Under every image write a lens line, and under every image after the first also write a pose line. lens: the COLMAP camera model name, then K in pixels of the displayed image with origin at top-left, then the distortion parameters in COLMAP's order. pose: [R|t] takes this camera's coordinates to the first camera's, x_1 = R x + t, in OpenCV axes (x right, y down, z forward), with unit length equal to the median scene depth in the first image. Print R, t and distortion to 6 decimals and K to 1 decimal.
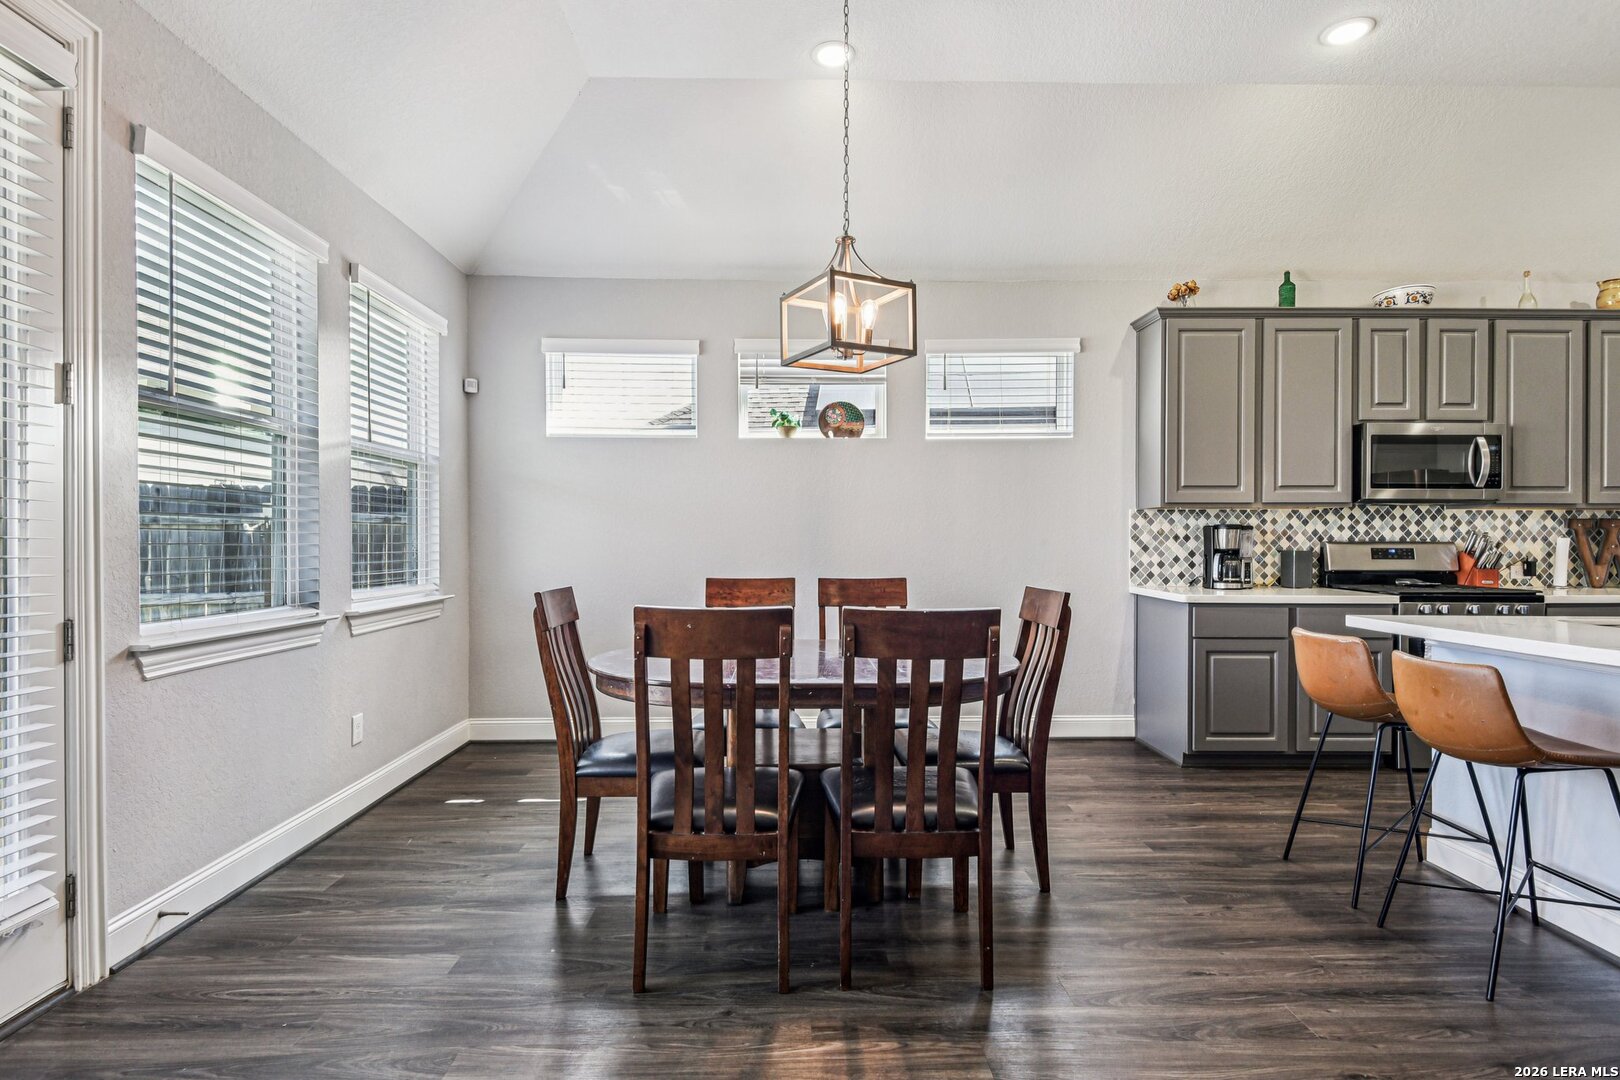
lens RADIAL K [[806.7, 0, 803.0], [0, 806.7, 541.4], [0, 0, 1]] dist [0.034779, -0.023082]
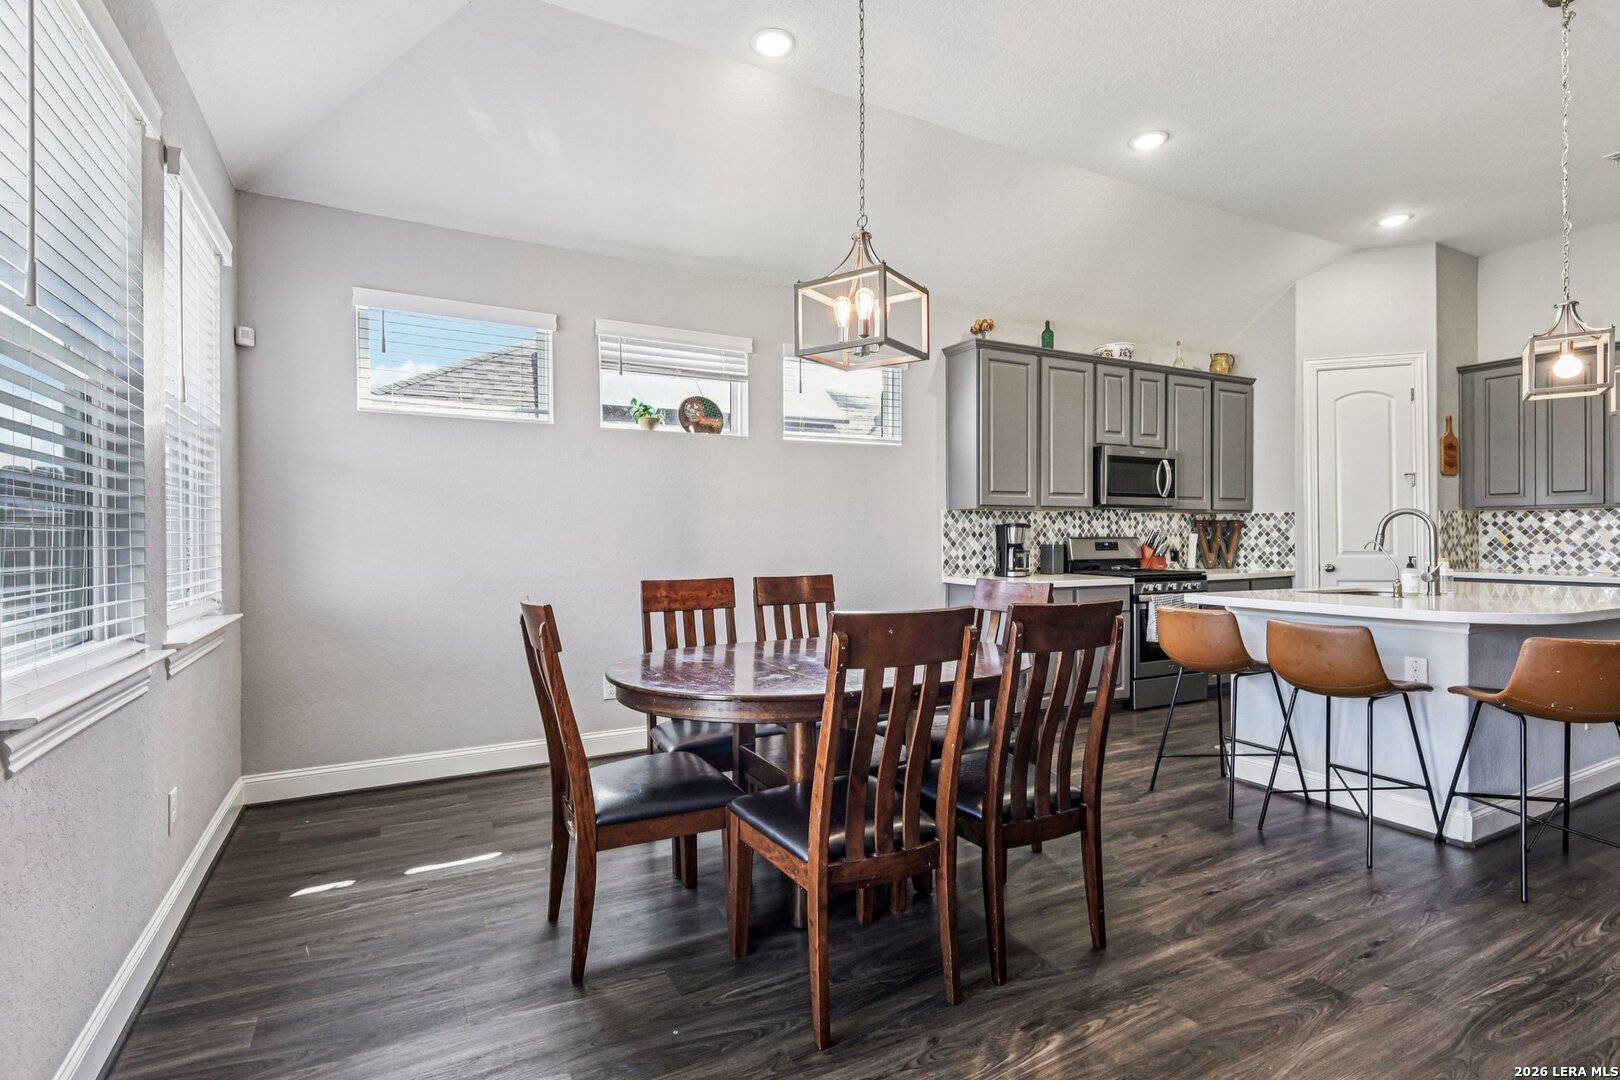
lens RADIAL K [[769.7, 0, 806.1], [0, 769.7, 537.7], [0, 0, 1]] dist [0.035547, -0.023066]
pose [[0.890183, -0.004925, 0.455577, -0.273368], [0.005625, 0.999984, -0.000180, -0.001219], [-0.455569, 0.002722, 0.890196, 0.114489]]
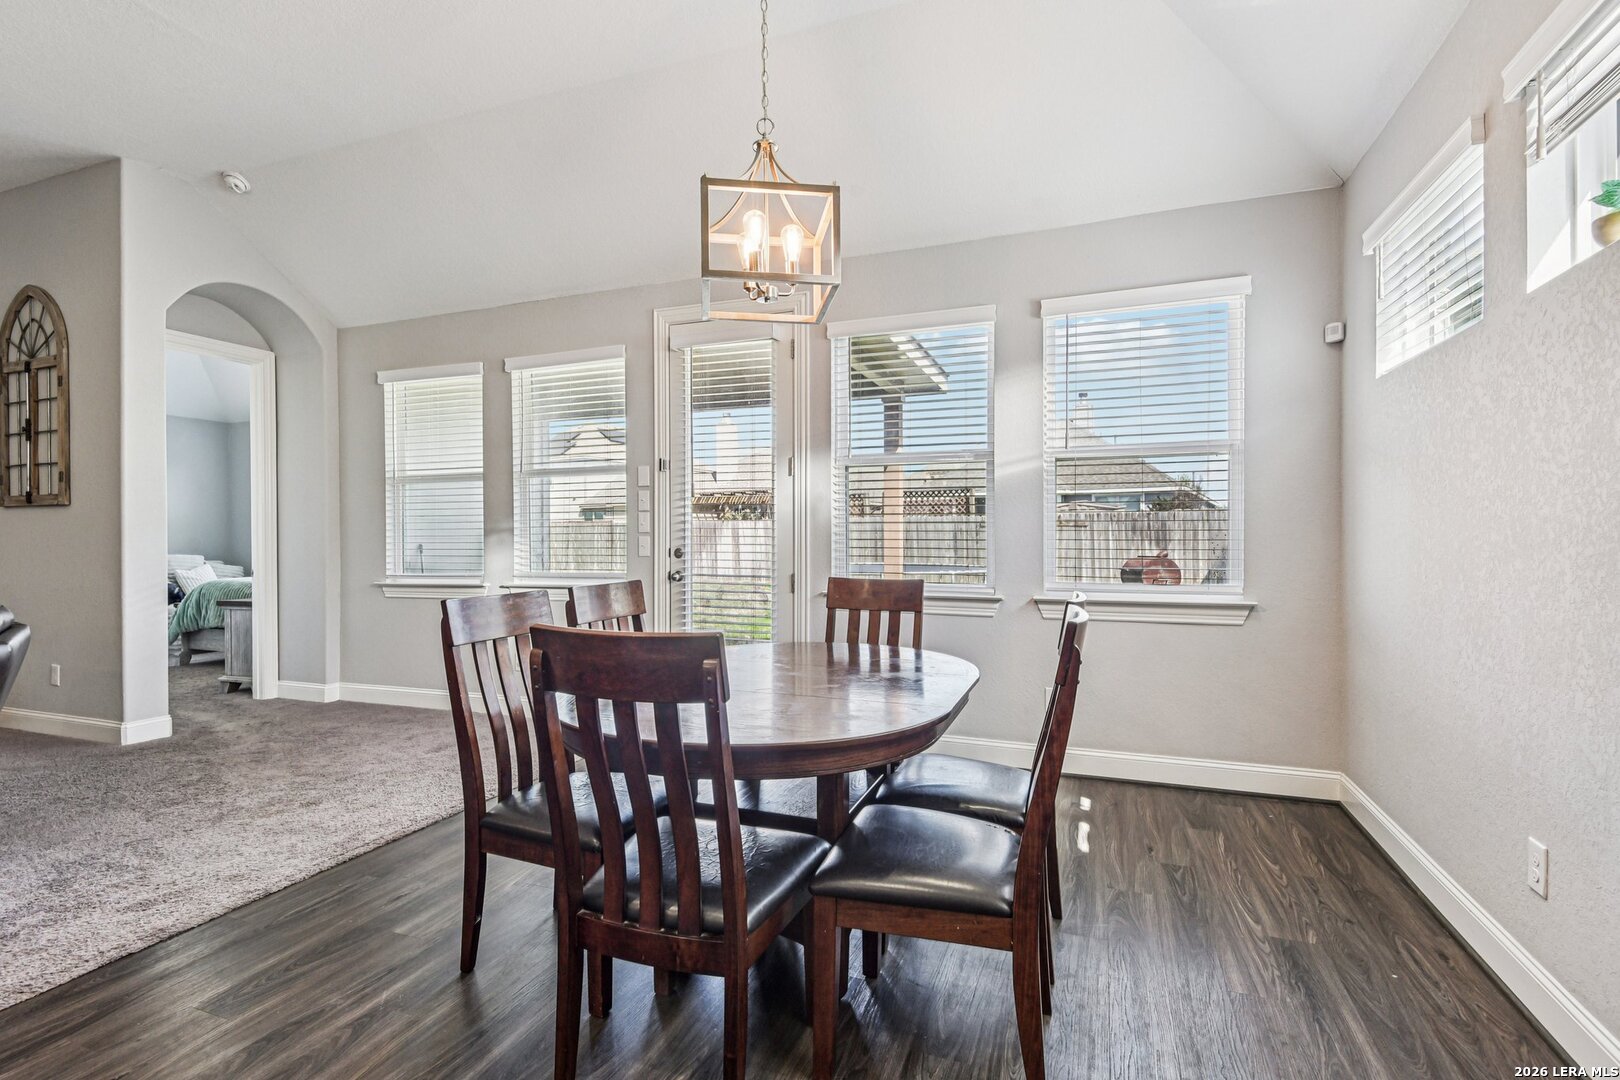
lens RADIAL K [[769.7, 0, 806.1], [0, 769.7, 537.7], [0, 0, 1]] dist [0.035547, -0.023066]
pose [[-0.374652, -0.000598, -0.927165, 0.447692], [-0.002102, 0.999998, 0.000204, -0.000126], [0.927163, 0.002025, -0.374652, 0.808328]]
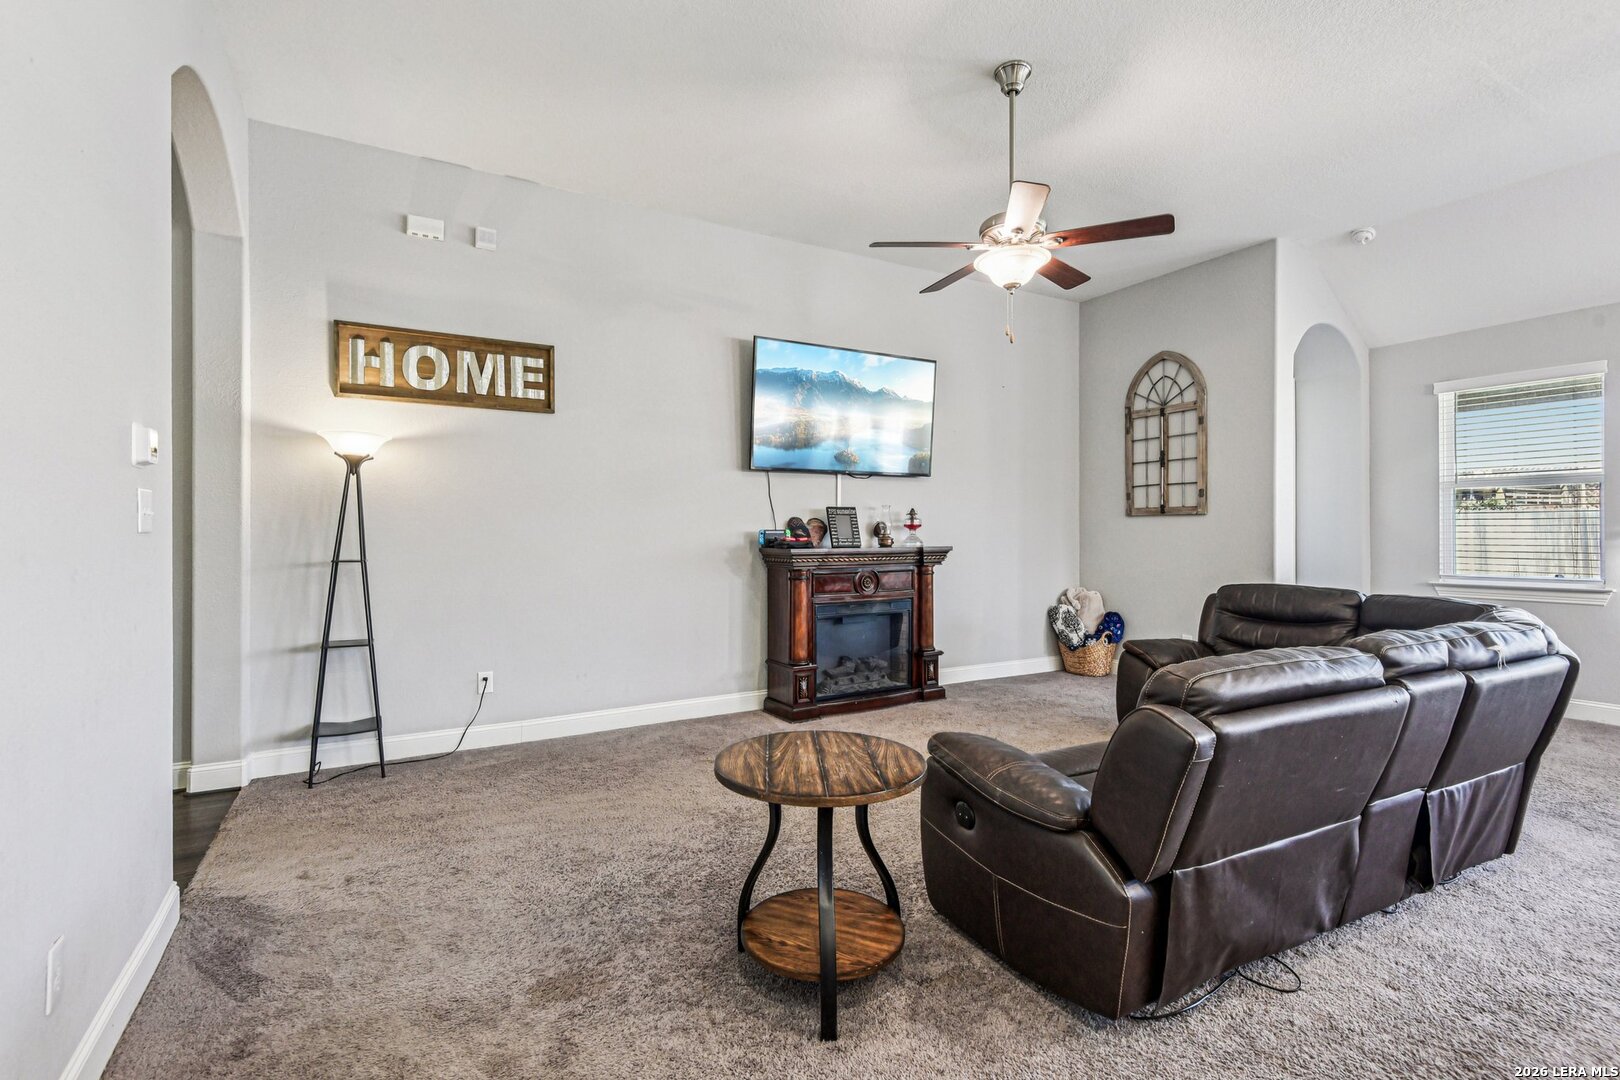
lens RADIAL K [[743.1, 0, 808.6], [0, 743.1, 528.3], [0, 0, 1]] dist [0.043397, -0.029347]
pose [[-0.877070, 0.000148, -0.480363, 1.048891], [-0.001136, 0.999997, 0.002383, -0.018001], [0.480361, 0.002636, -0.877067, 0.357954]]
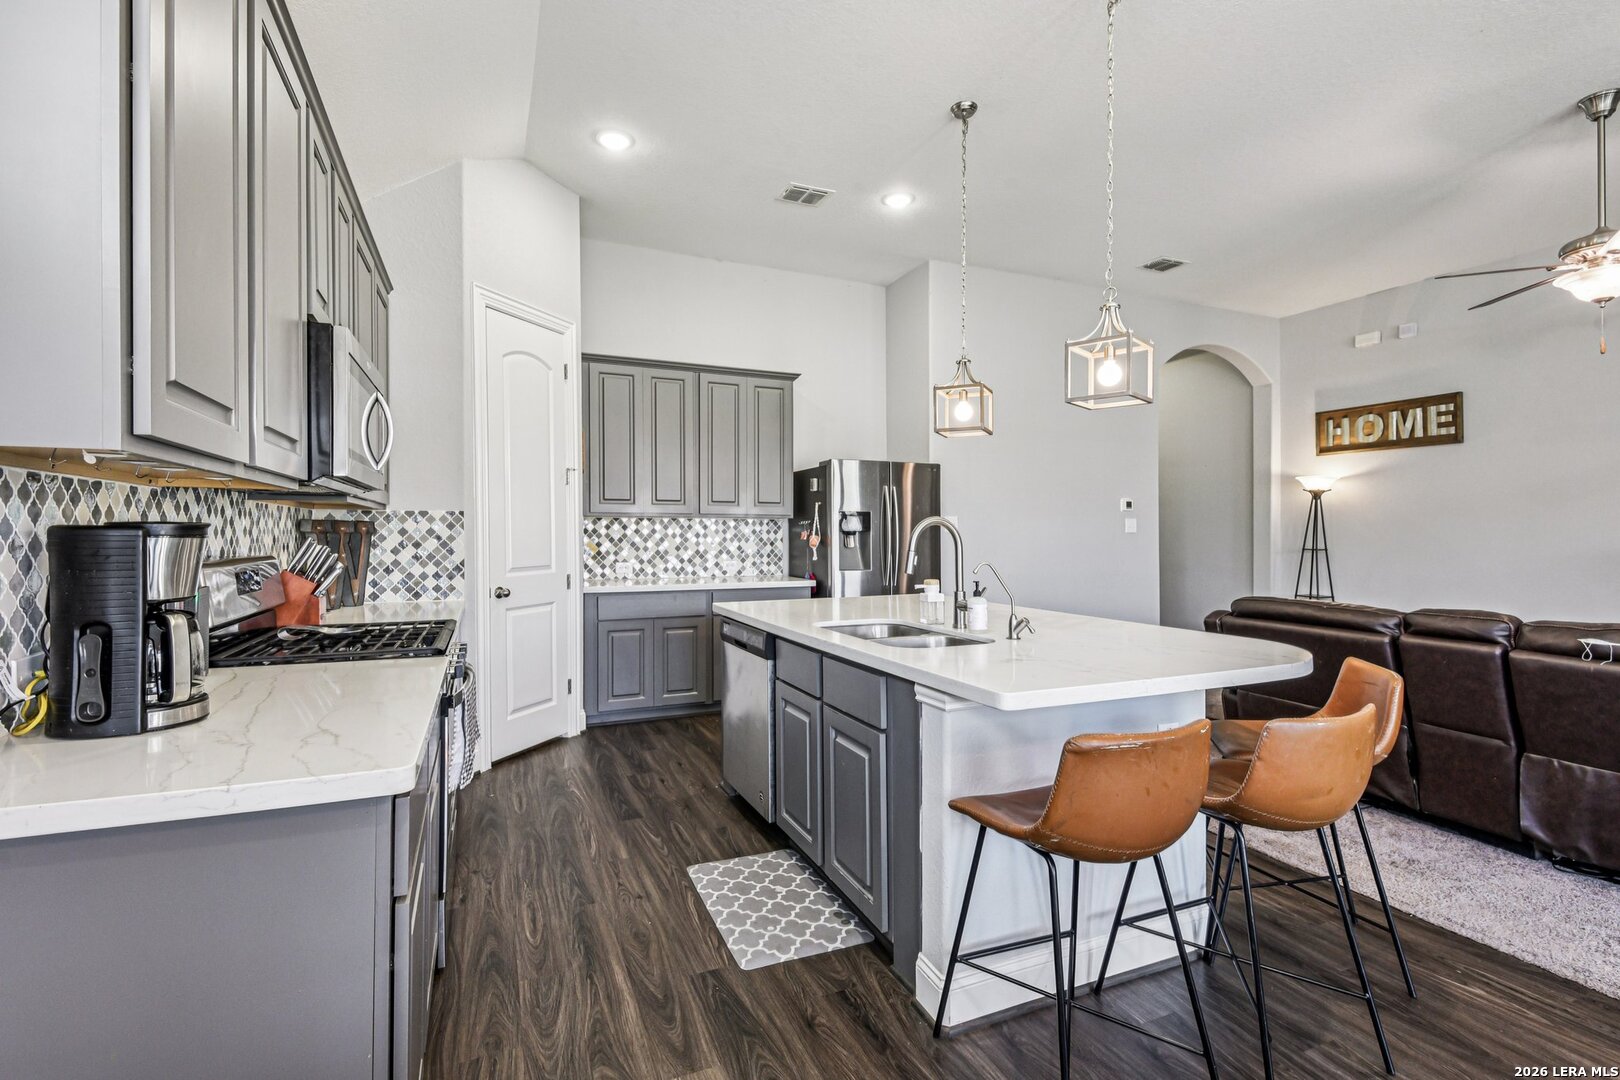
lens RADIAL K [[740.6, 0, 807.6], [0, 740.6, 535.2], [0, 0, 1]] dist [0.033073, -0.020286]
pose [[-0.384255, -0.003600, 0.923220, 0.140842], [0.002198, 0.999986, 0.004815, -0.015889], [-0.923225, 0.003880, -0.384241, 0.854792]]
